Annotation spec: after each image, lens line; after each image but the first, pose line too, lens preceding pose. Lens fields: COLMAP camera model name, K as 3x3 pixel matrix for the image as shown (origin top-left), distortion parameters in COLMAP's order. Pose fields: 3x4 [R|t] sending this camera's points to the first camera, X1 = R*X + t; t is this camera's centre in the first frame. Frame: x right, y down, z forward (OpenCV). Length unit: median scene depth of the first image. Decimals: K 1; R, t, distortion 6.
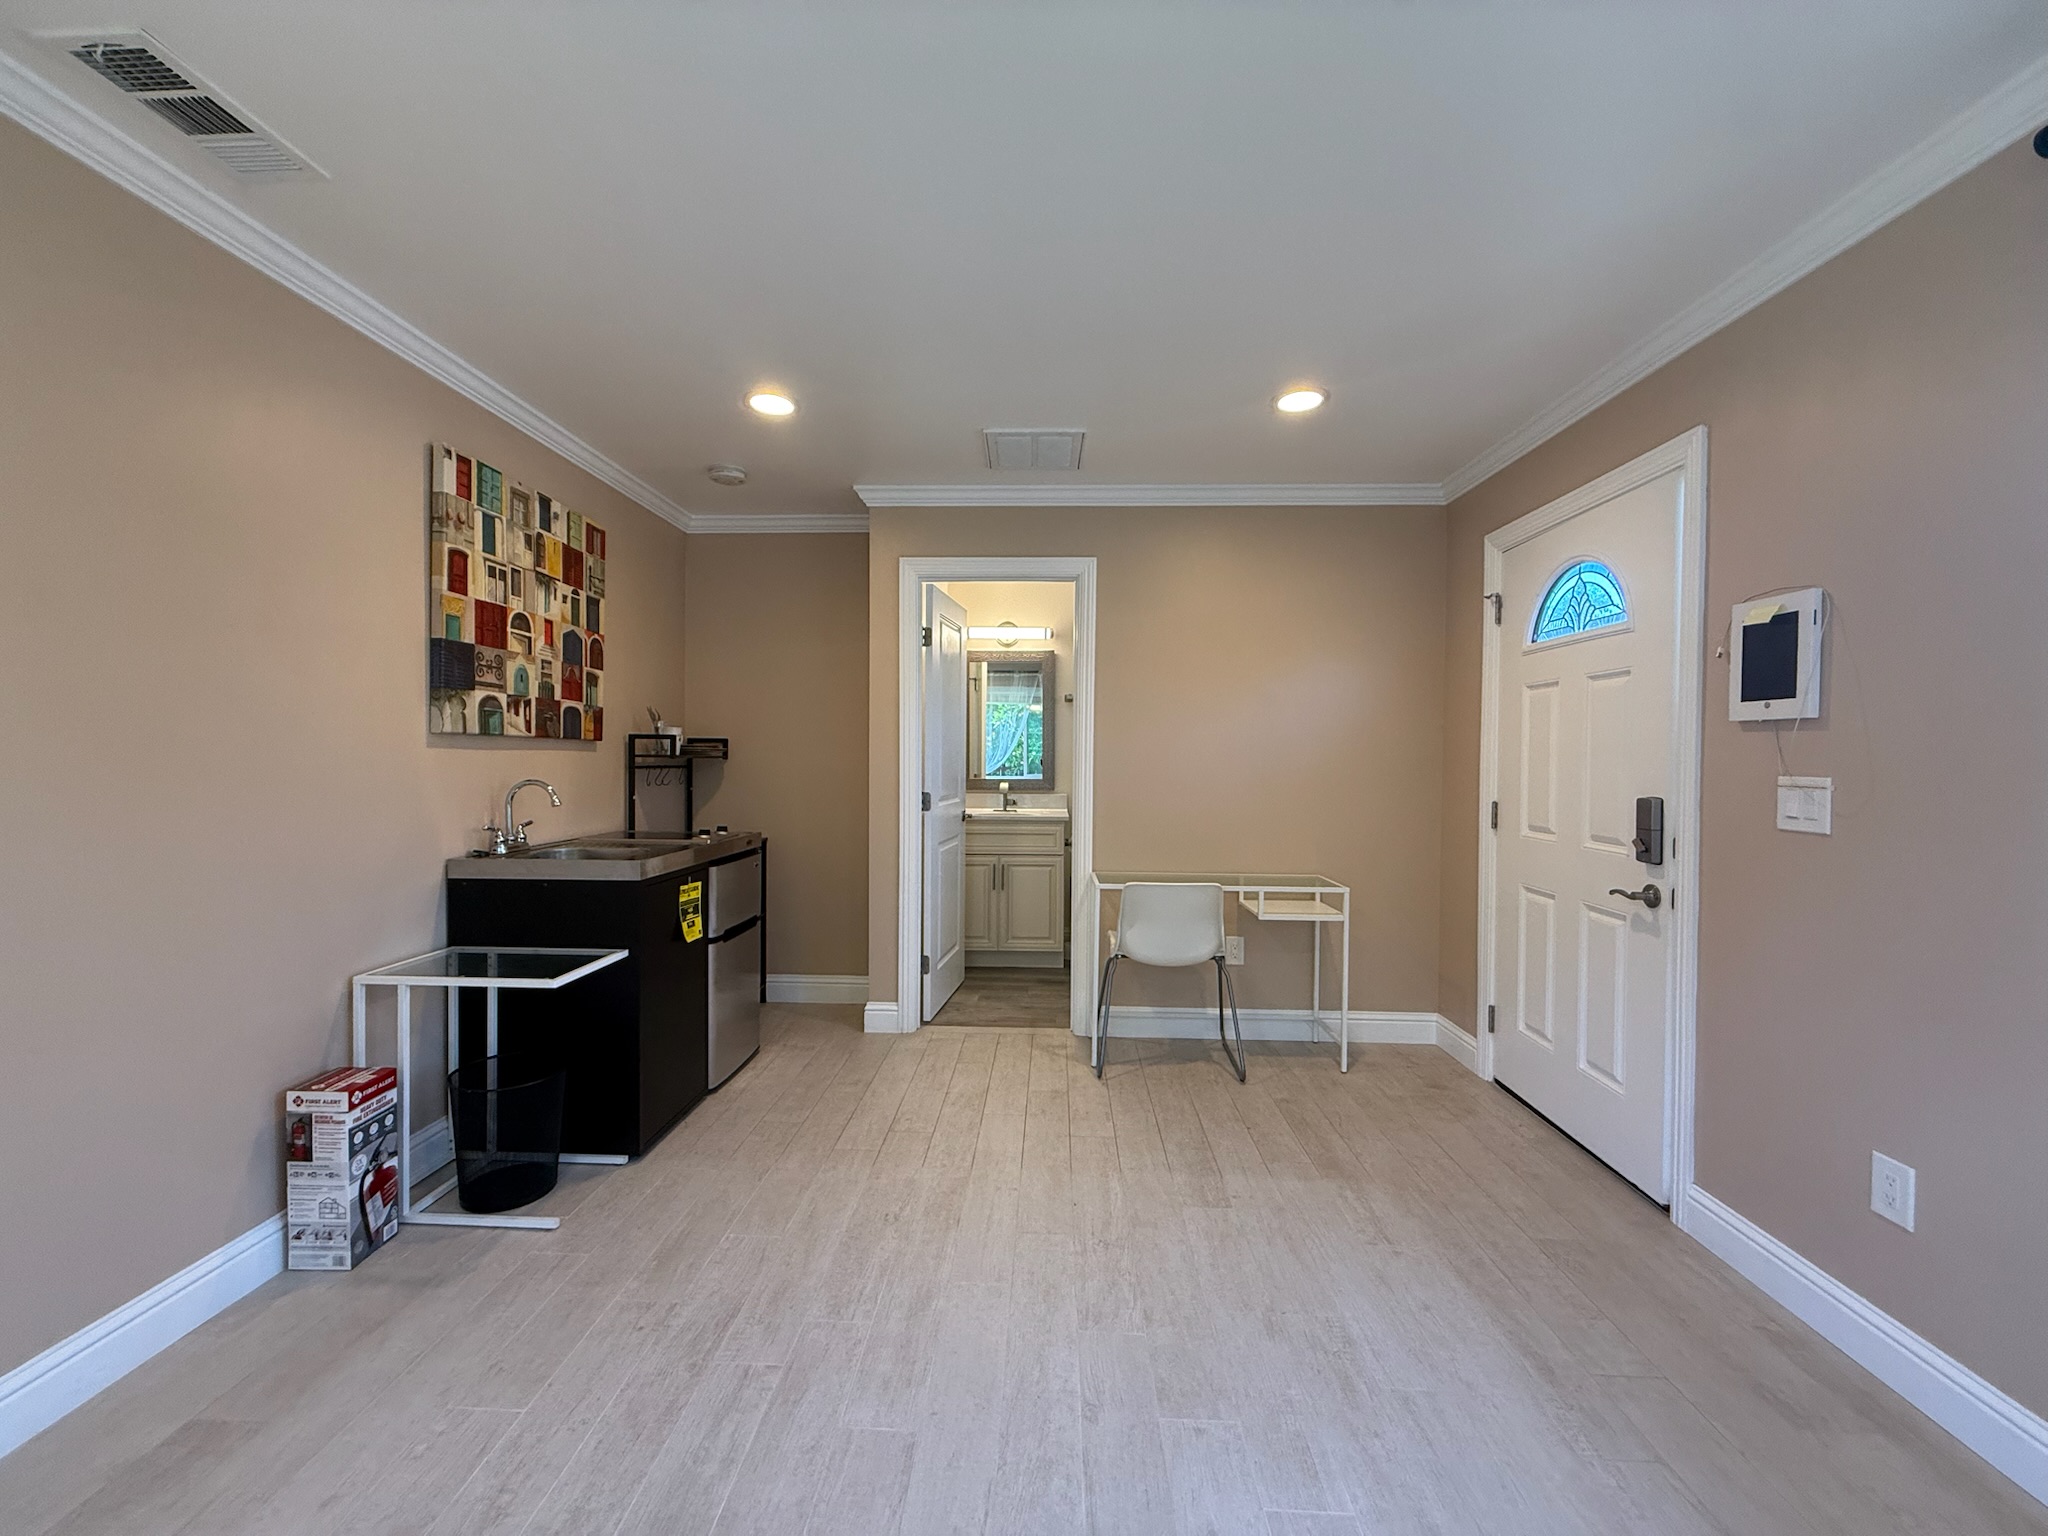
lens RADIAL K [[813.7, 0, 1020.3], [0, 813.7, 767.1], [0, 0, 1]] dist [0.001650, 0.000373]
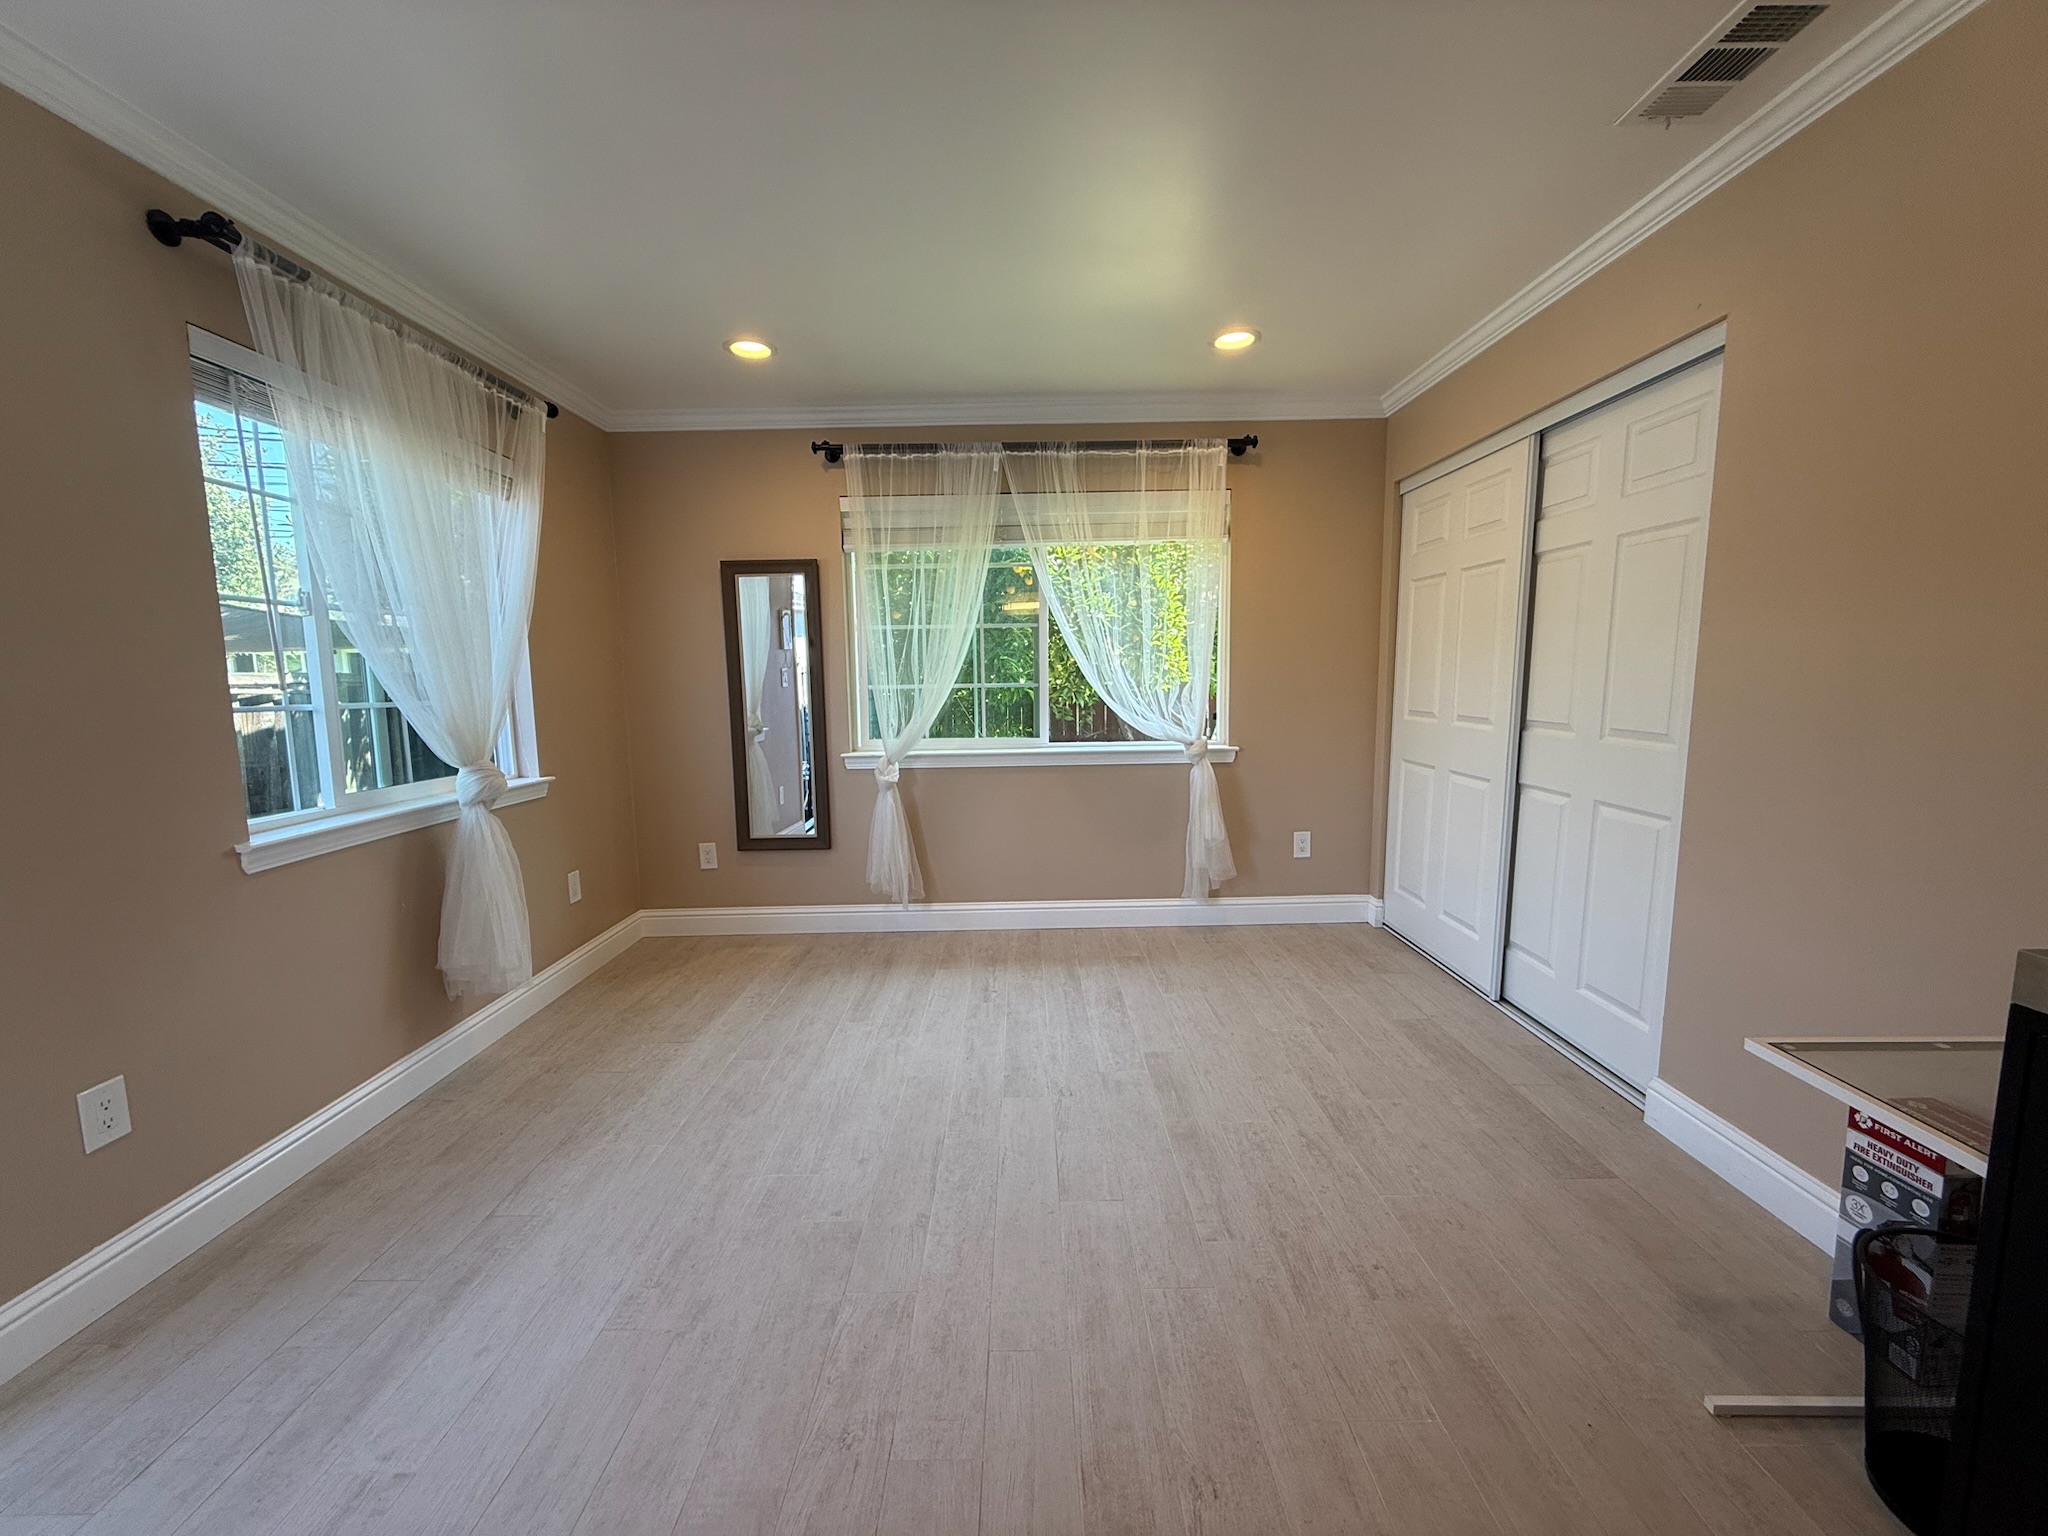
lens RADIAL K [[813.7, 0, 1020.3], [0, 813.7, 767.1], [0, 0, 1]] dist [0.001650, 0.000373]
pose [[-0.999214, 0.013255, -0.037351, -0.013016], [0.008271, 0.991404, 0.130575, -0.014538], [0.038761, 0.130163, -0.990735, 1.220340]]
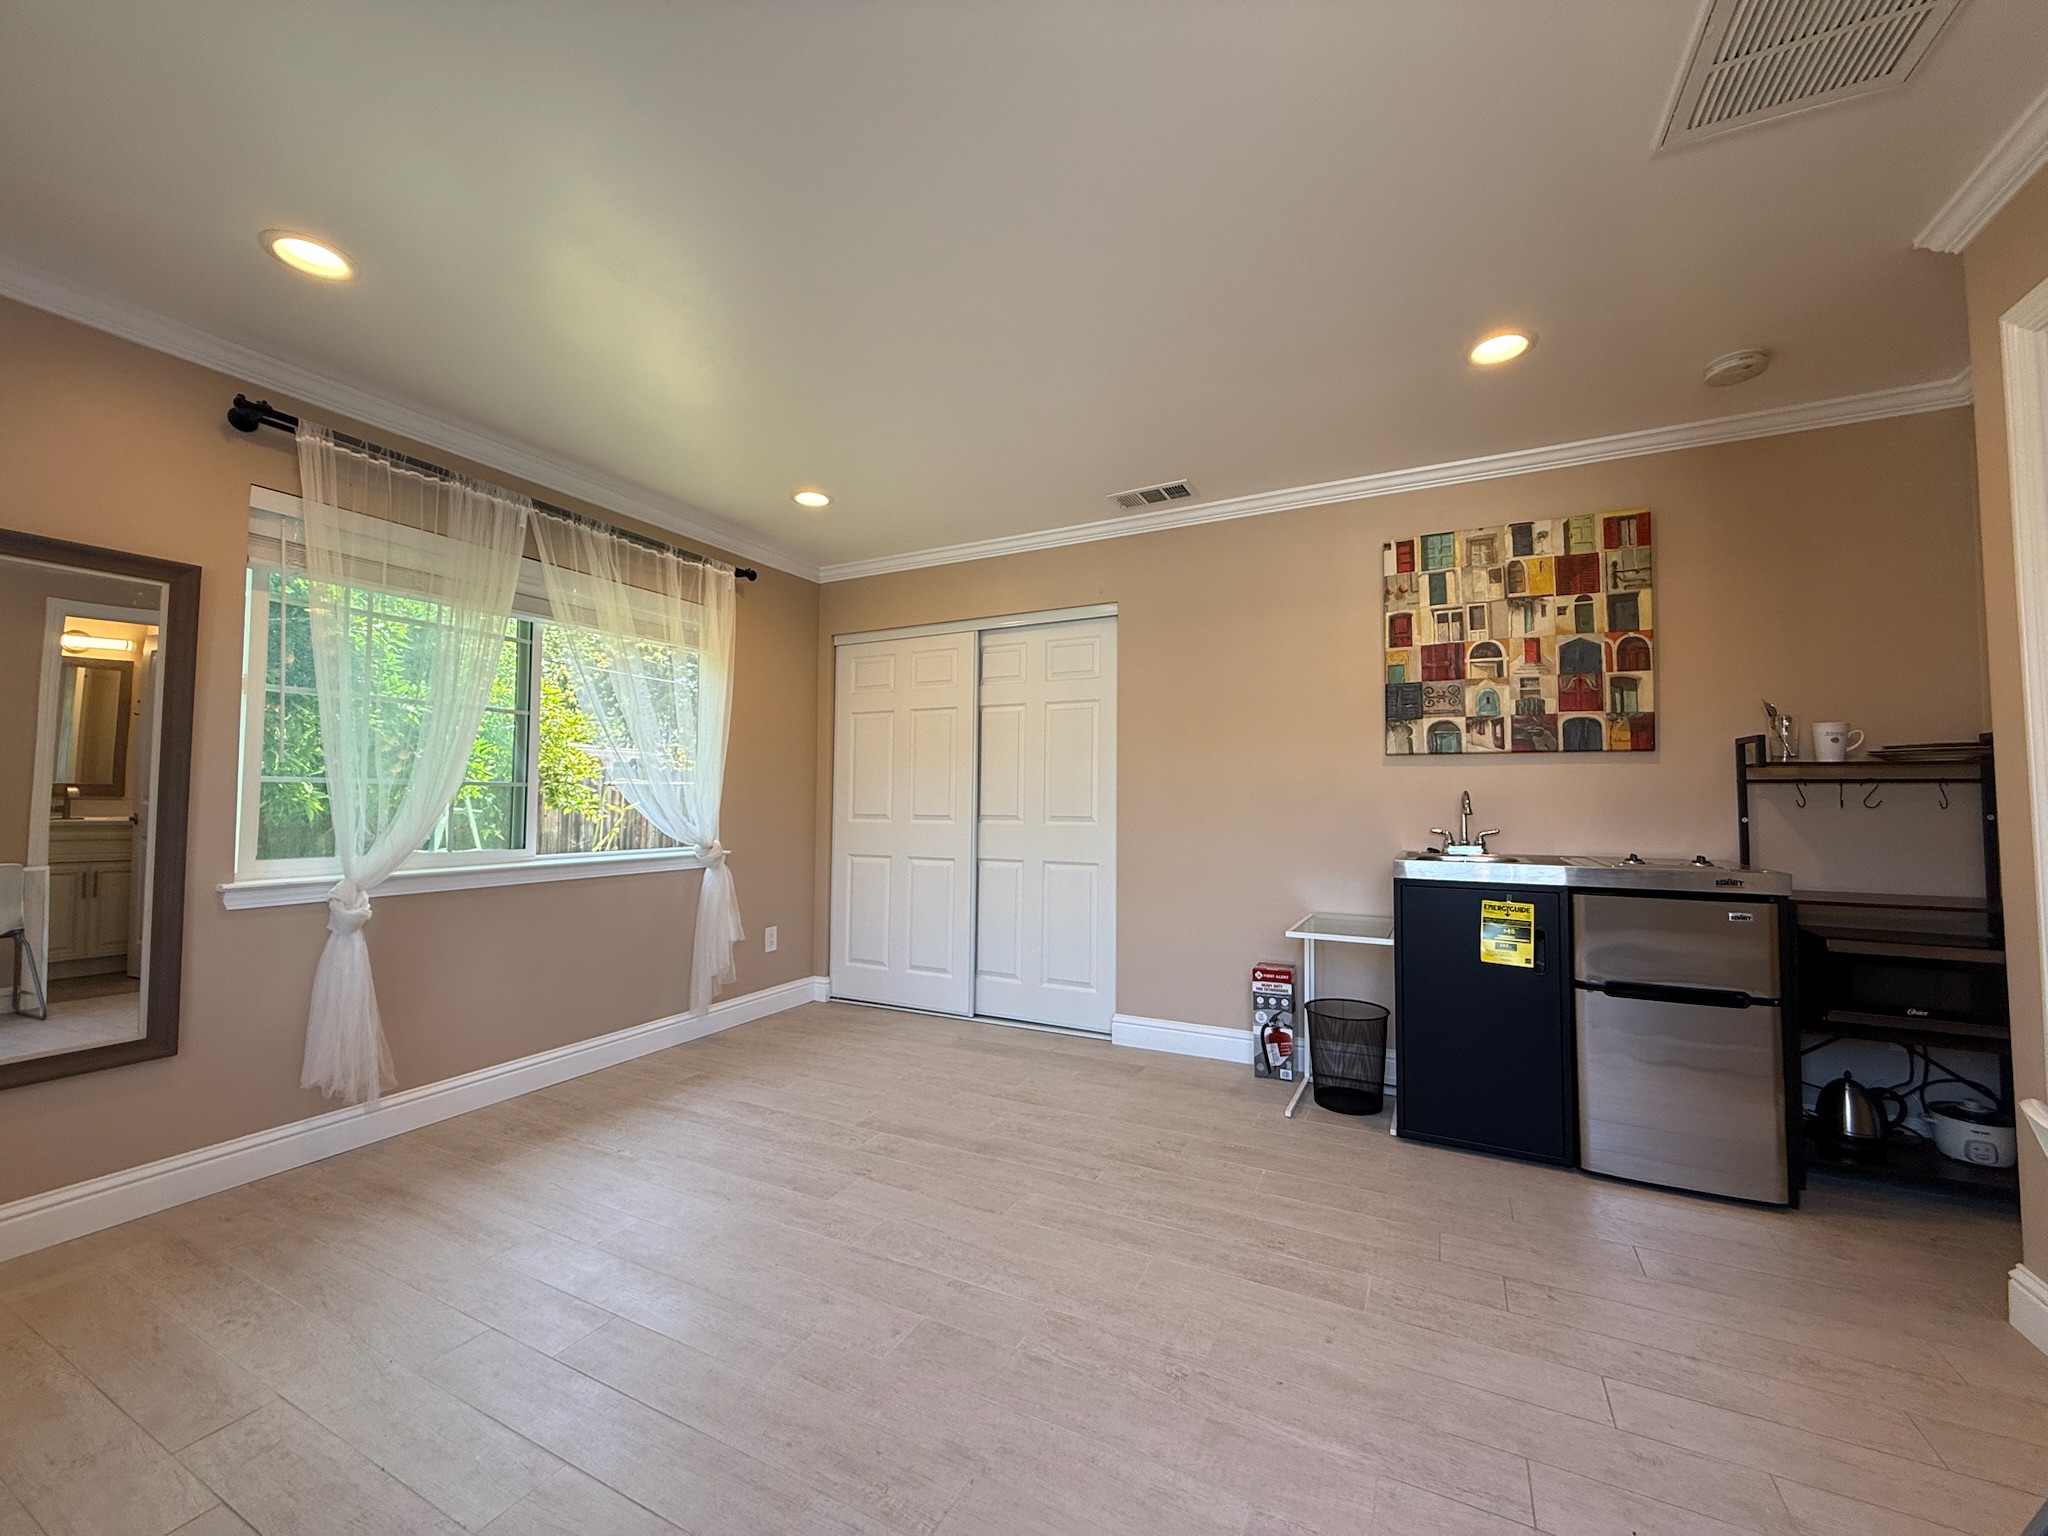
lens RADIAL K [[813.7, 0, 1020.3], [0, 813.7, 767.1], [0, 0, 1]] dist [0.001650, 0.000373]
pose [[-0.421763, -0.048621, -0.905401, 0.682355], [-0.018406, 0.998815, -0.045063, 0.045164], [0.906519, -0.002341, -0.422158, 0.923845]]
